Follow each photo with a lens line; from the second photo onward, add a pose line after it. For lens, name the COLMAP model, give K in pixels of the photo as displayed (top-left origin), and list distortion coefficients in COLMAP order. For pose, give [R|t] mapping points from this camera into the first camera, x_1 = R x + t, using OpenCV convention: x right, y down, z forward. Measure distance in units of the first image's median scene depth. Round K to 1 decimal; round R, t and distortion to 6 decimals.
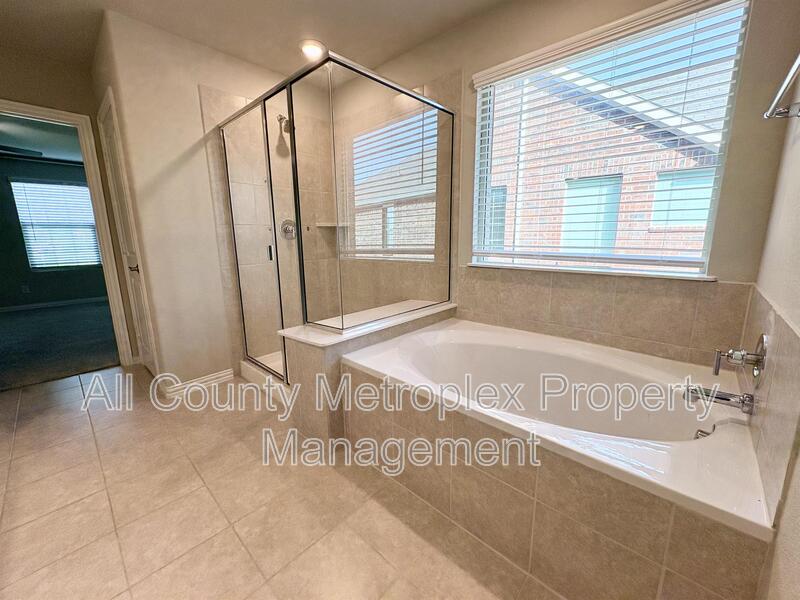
lens RADIAL K [[319.1, 0, 400.9], [0, 319.1, 298.2], [0, 0, 1]] dist [0.000145, -0.000051]
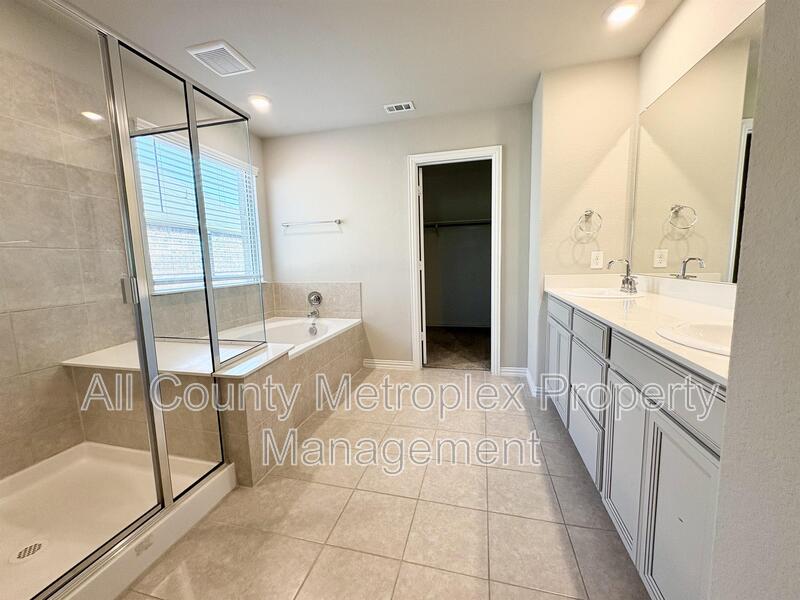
lens RADIAL K [[319.1, 0, 400.9], [0, 319.1, 298.2], [0, 0, 1]] dist [0.000145, -0.000051]
pose [[-0.477021, -0.078556, 0.875374, -1.149075], [0.198851, 0.960524, 0.194558, -0.145402], [-0.856101, 0.266877, -0.442568, 0.861998]]
